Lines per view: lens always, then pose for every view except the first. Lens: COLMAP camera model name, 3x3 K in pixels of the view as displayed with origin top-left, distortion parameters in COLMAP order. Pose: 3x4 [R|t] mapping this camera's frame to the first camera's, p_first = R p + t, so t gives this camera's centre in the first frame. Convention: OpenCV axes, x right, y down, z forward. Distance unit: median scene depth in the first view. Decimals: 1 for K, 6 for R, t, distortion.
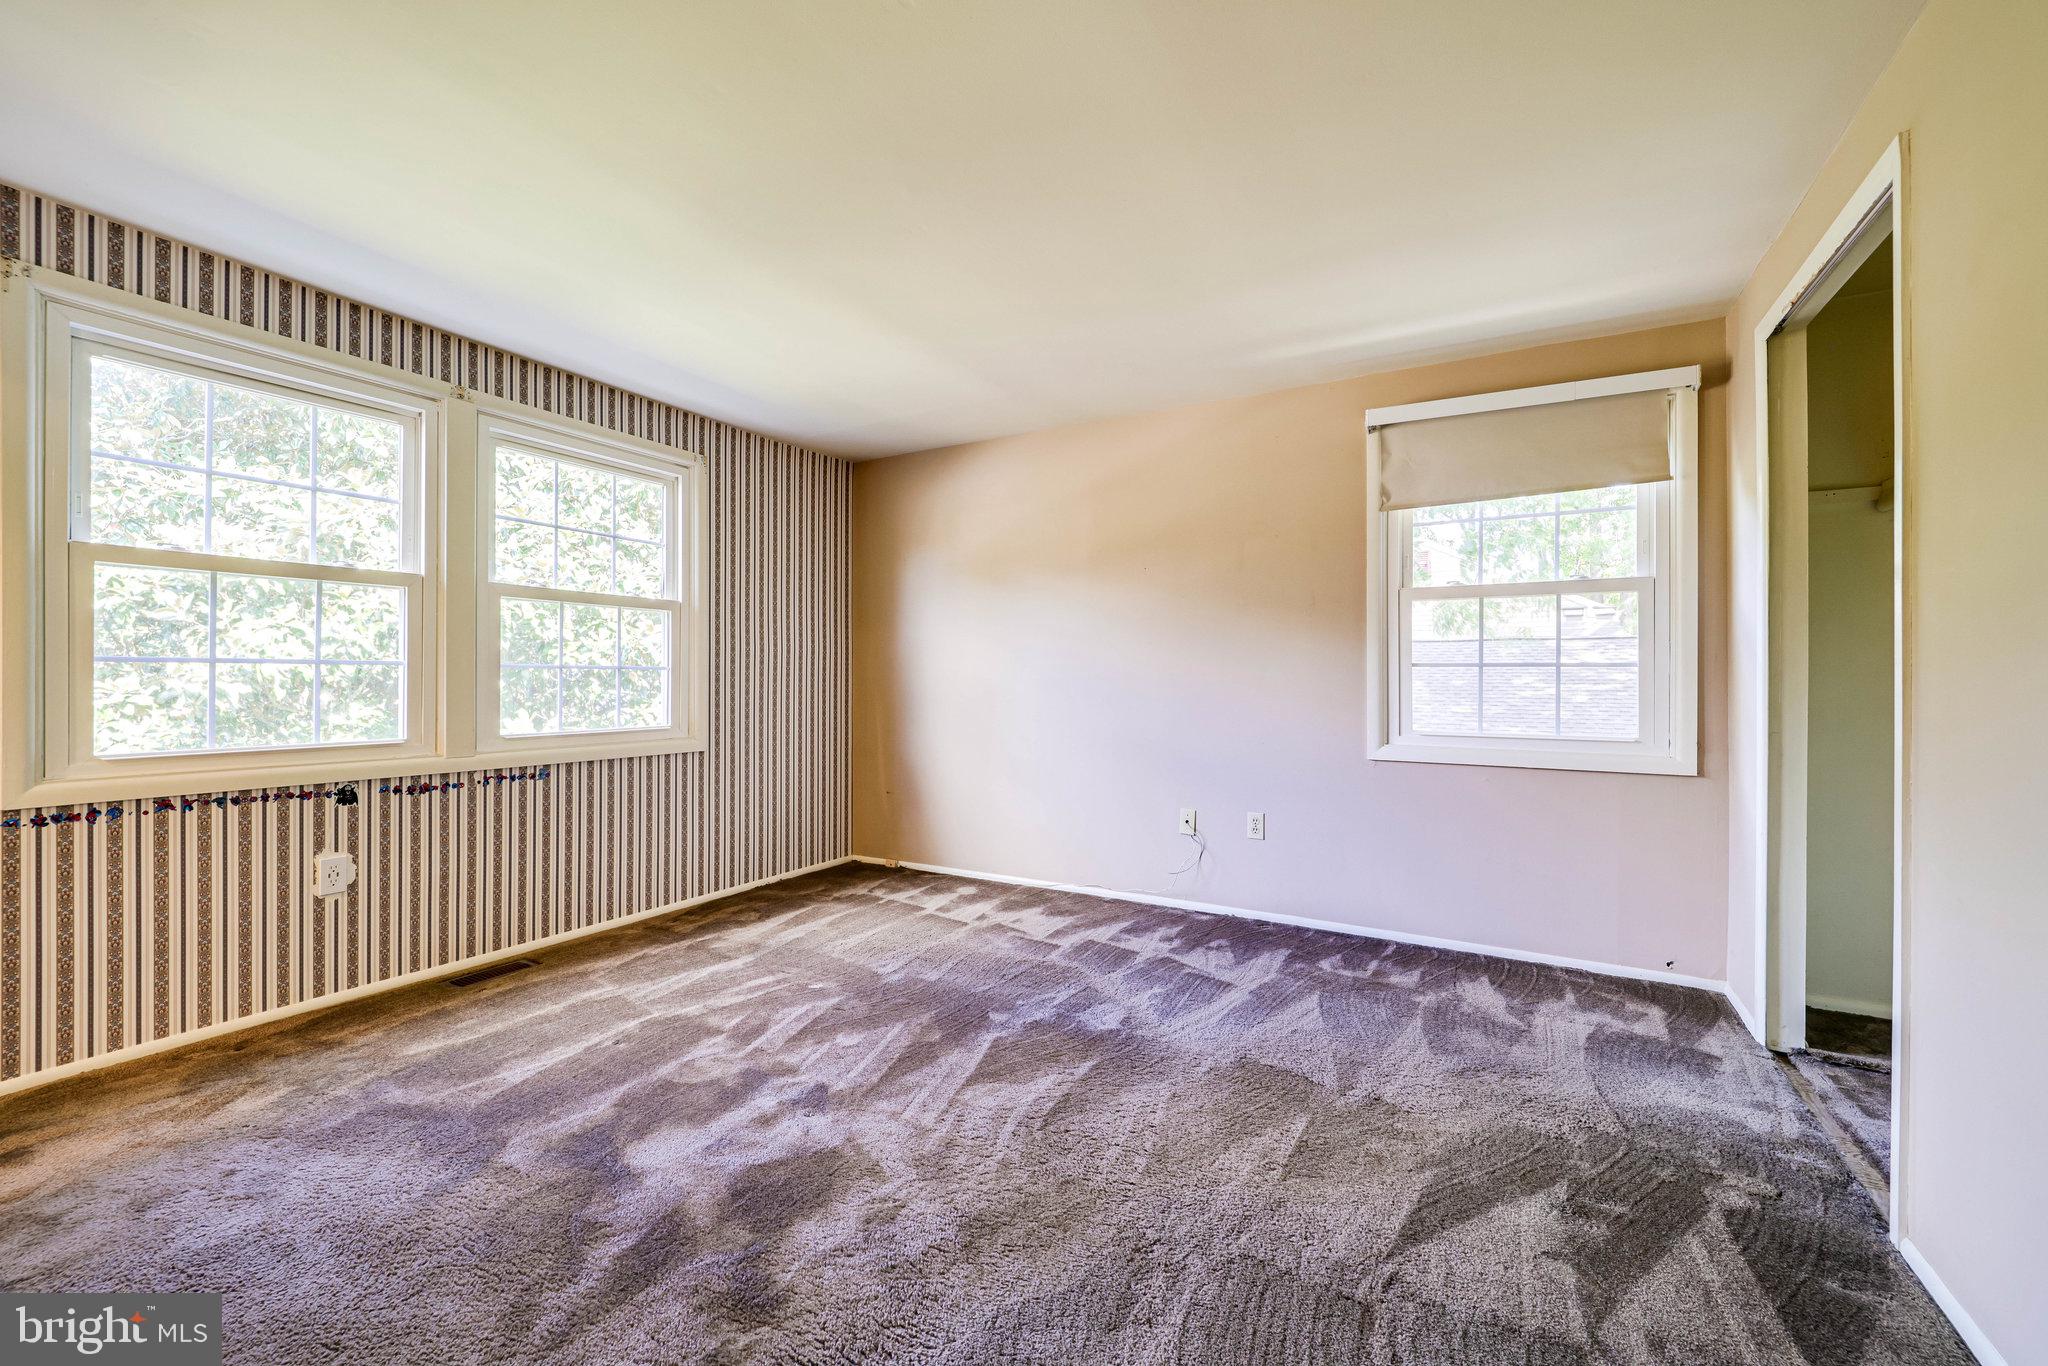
lens RADIAL K [[802.2, 0, 1032.8], [0, 802.2, 681.1], [0, 0, 1]] dist [0.001454, -0.004469]
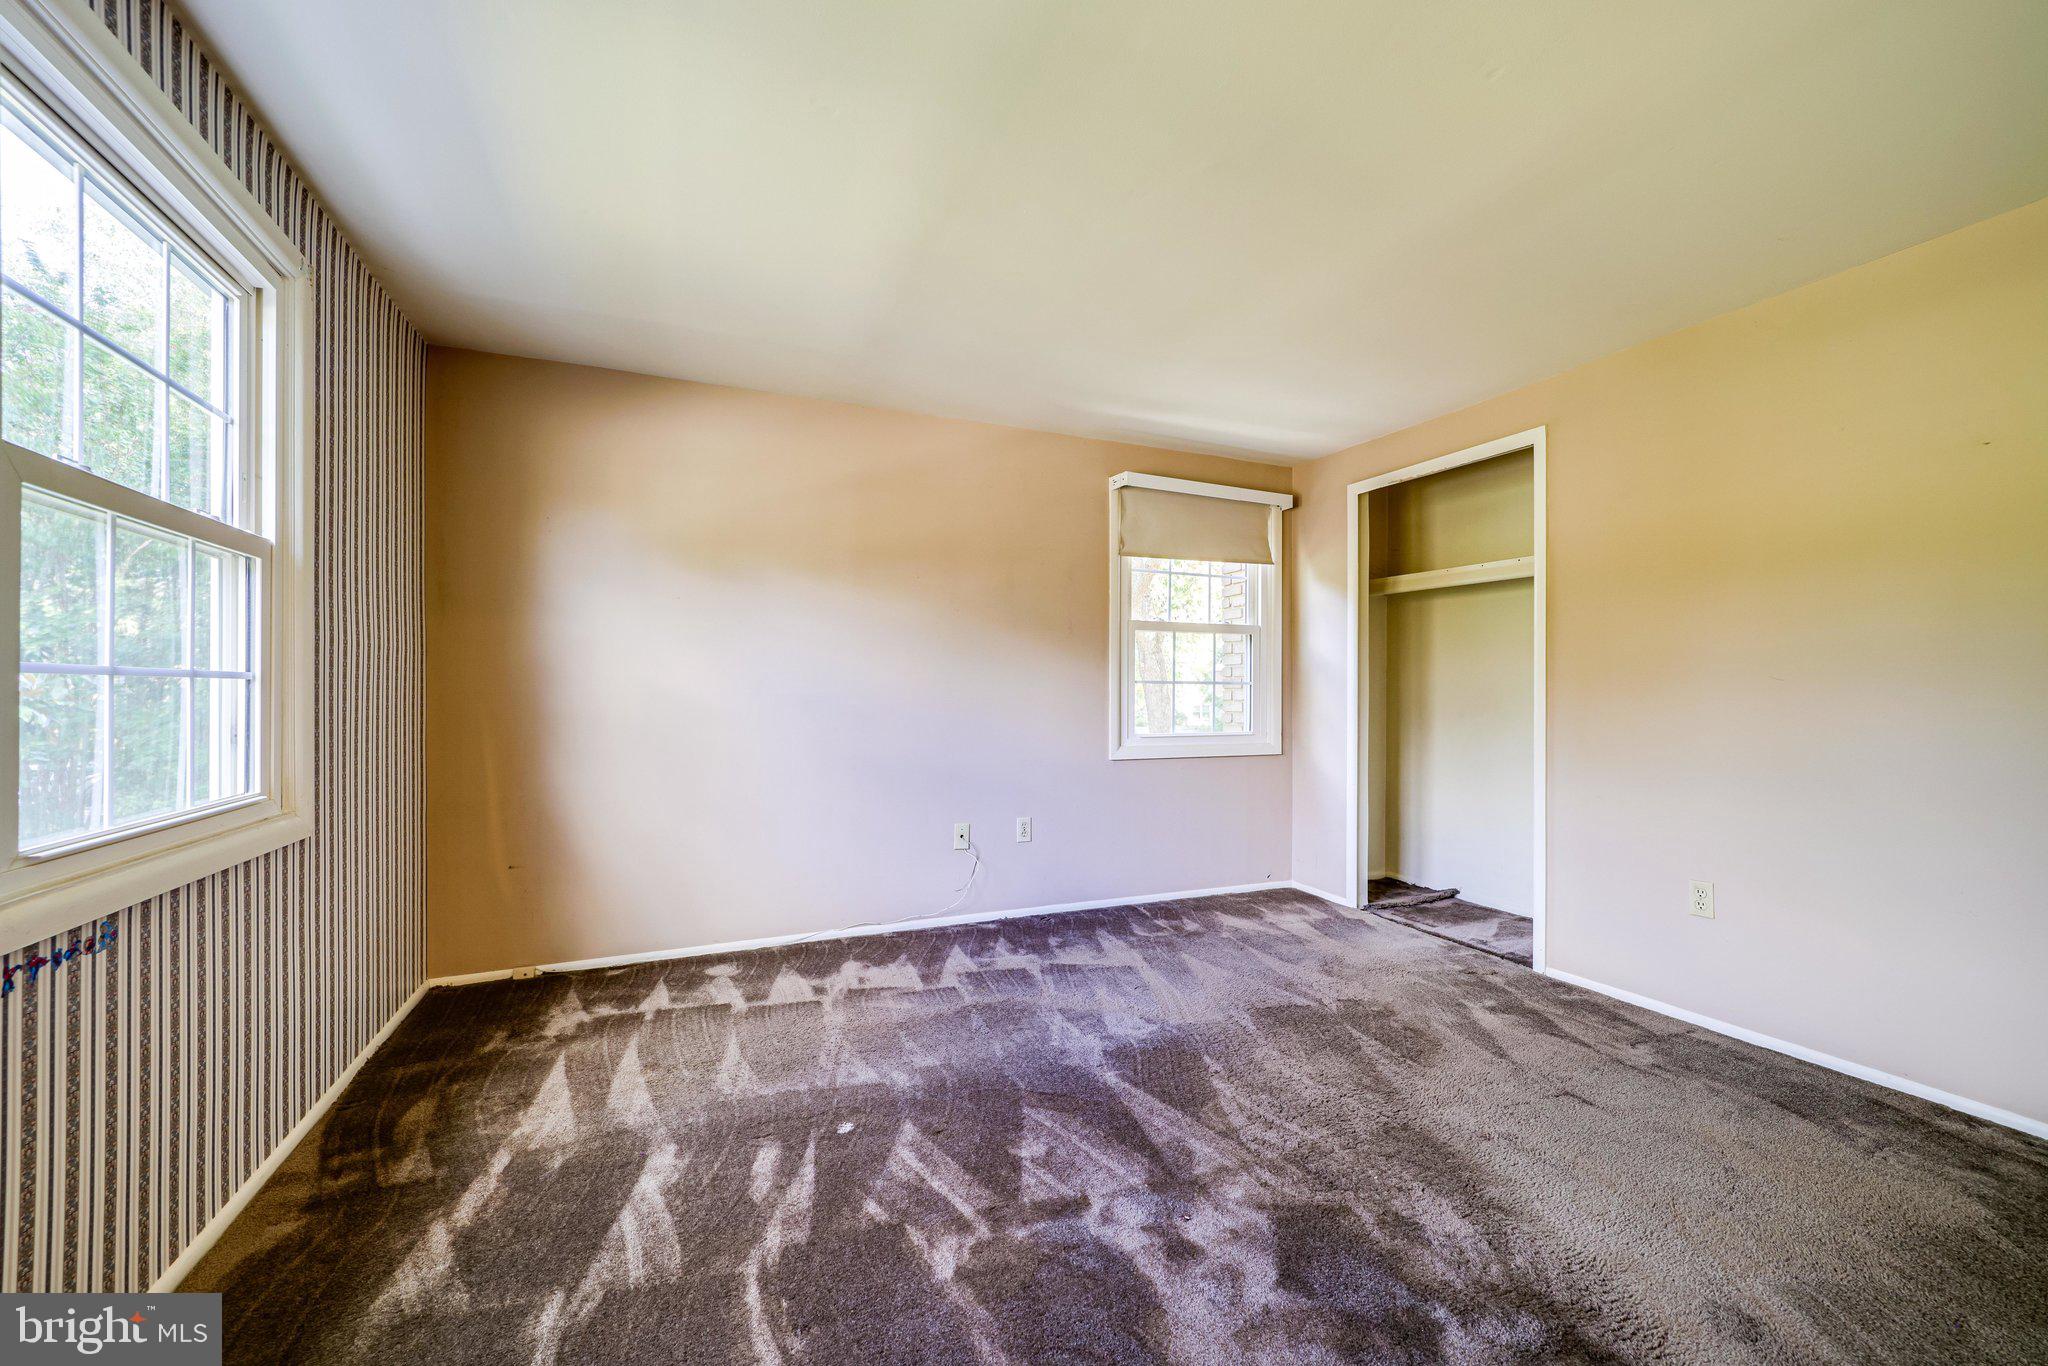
lens RADIAL K [[802.2, 0, 1032.8], [0, 802.2, 681.1], [0, 0, 1]] dist [0.001454, -0.004469]
pose [[0.611973, 0.005781, 0.790858, -0.634355], [0.003458, 0.999944, -0.009985, -0.008682], [-0.790871, 0.008845, 0.611919, 0.368504]]
